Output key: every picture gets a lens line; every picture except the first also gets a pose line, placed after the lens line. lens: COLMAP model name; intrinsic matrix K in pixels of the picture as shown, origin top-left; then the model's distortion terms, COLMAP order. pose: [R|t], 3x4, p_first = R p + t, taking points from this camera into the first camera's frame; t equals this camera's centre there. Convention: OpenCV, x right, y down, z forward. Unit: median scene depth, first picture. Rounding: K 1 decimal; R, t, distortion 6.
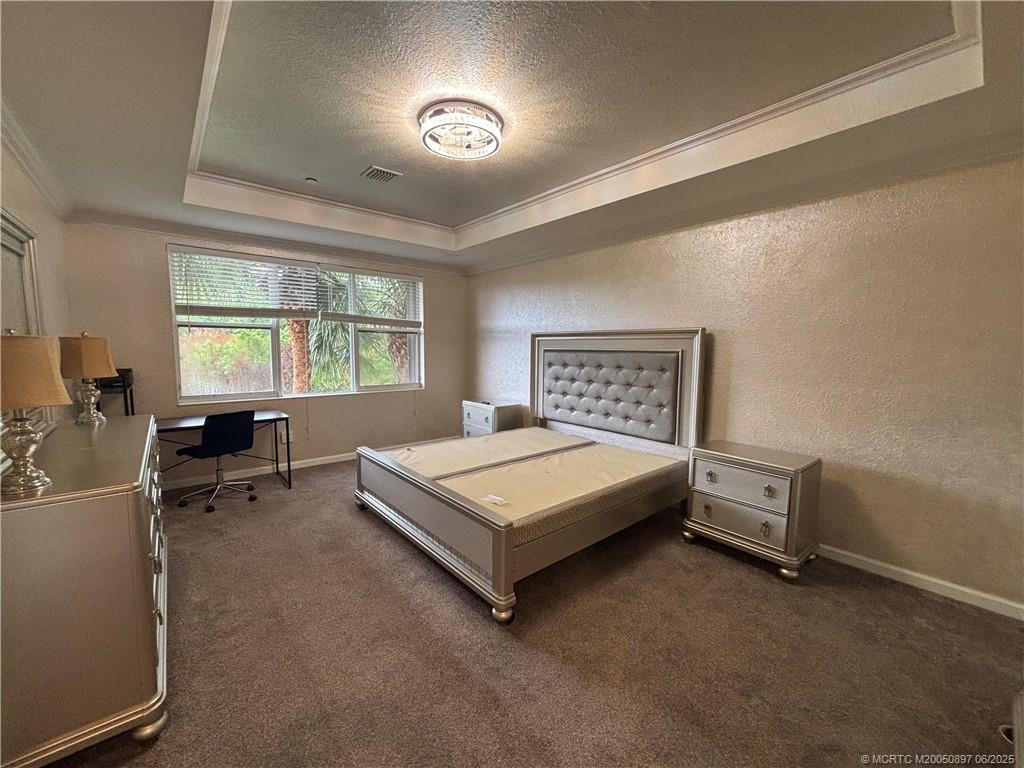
lens RADIAL K [[413.0, 0, 512.3], [0, 413.0, 388.0], [0, 0, 1]] dist [0.006890, -0.000130]
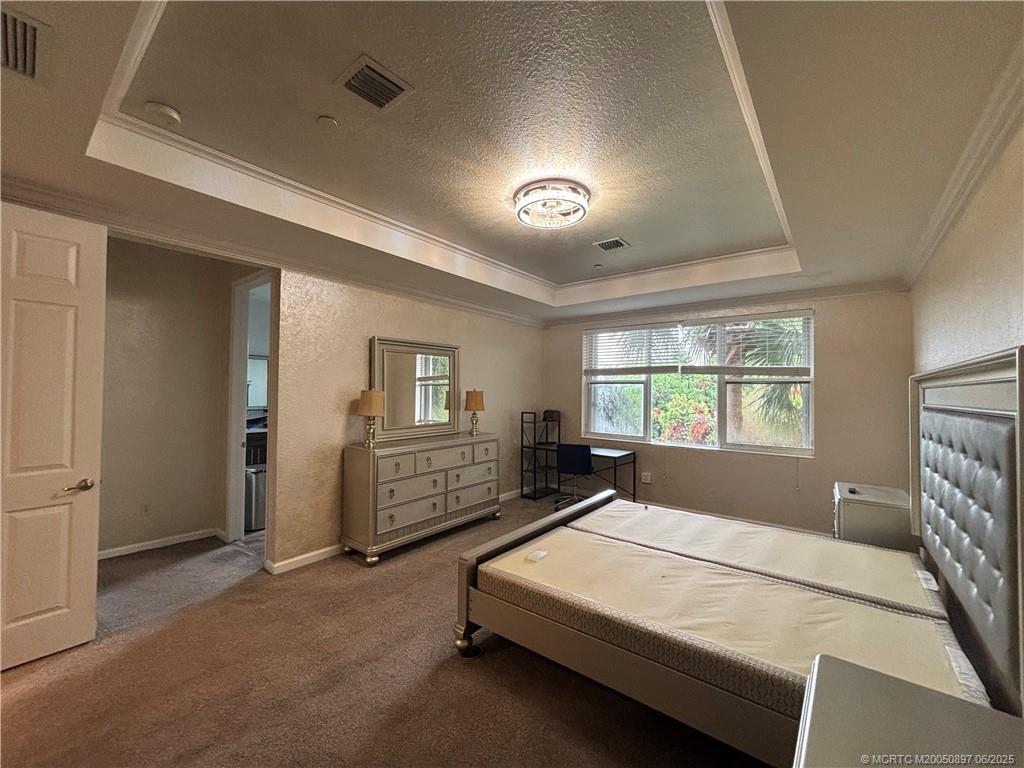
lens RADIAL K [[413.0, 0, 513.9], [0, 413.0, 381.8], [0, 0, 1]] dist [0.006890, -0.000130]
pose [[0.211042, -0.031947, -0.976955, 0.527522], [-0.113787, 0.991868, -0.057015, -0.039649], [0.970831, 0.123197, 0.205691, 0.415006]]
